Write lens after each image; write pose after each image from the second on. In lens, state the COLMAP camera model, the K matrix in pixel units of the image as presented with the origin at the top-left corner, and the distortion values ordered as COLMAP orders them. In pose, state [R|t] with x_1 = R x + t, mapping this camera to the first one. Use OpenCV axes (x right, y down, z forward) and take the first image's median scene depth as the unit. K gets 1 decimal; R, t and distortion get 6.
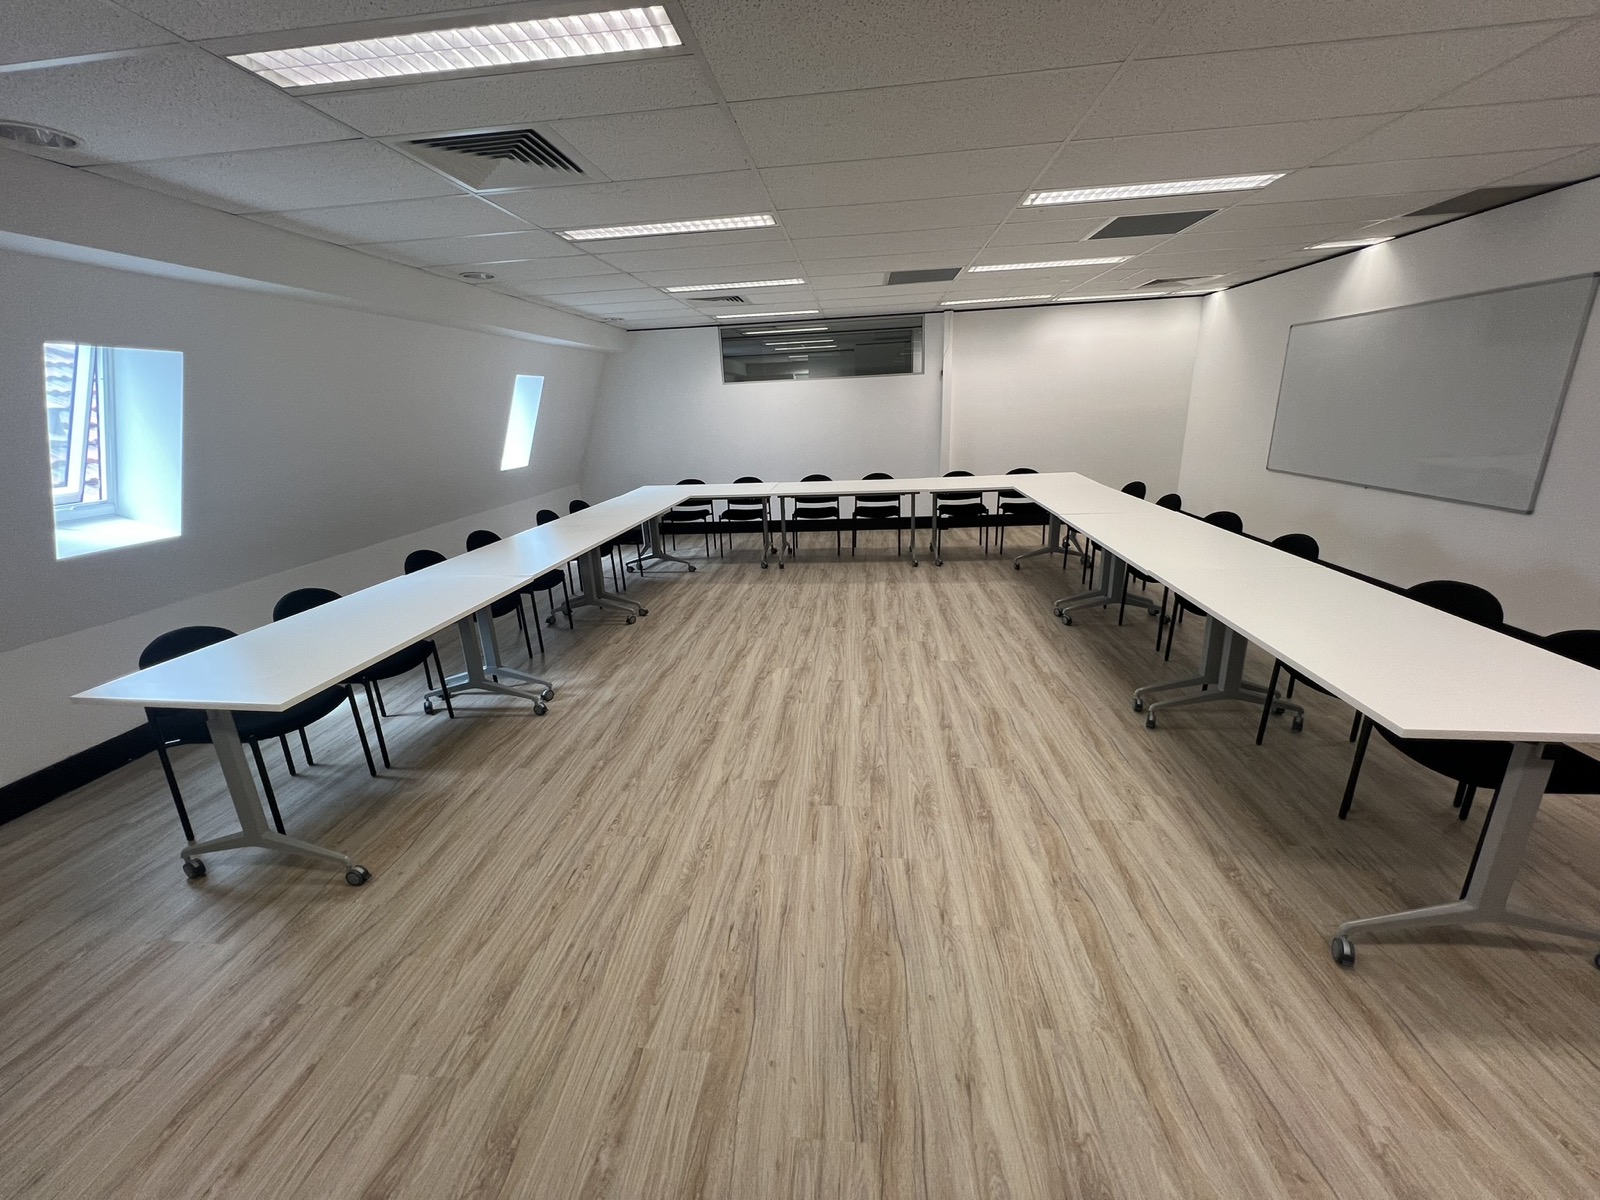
lens RADIAL K [[640.4, 0, 798.8], [0, 640.4, 598.3], [0, 0, 1]] dist [-0.000280, -0.000028]
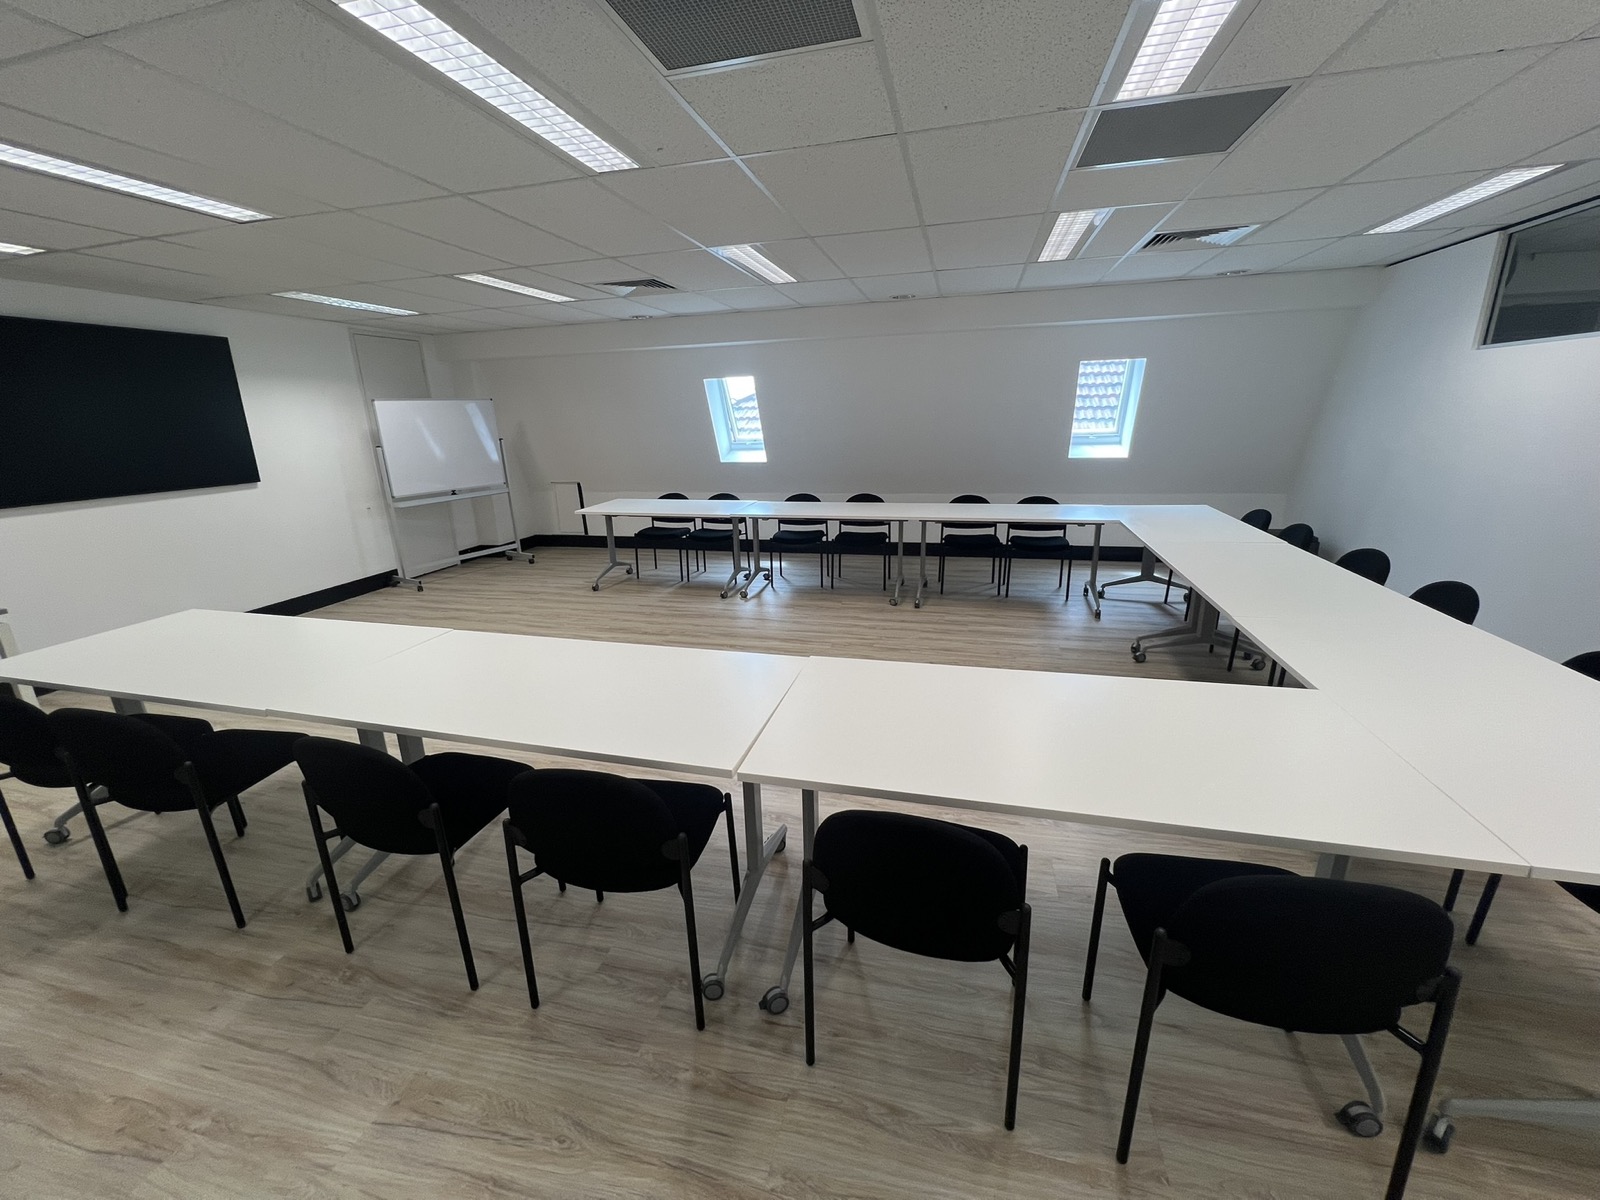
lens RADIAL K [[641.8, 0, 800.4], [0, 641.8, 597.7], [0, 0, 1]] dist [-0.001056, -0.000240]
pose [[-0.160800, 0.309019, -0.937364, 0.801645], [-0.258826, 0.903283, 0.342184, -0.313311], [0.952446, 0.297637, -0.065265, 0.954524]]
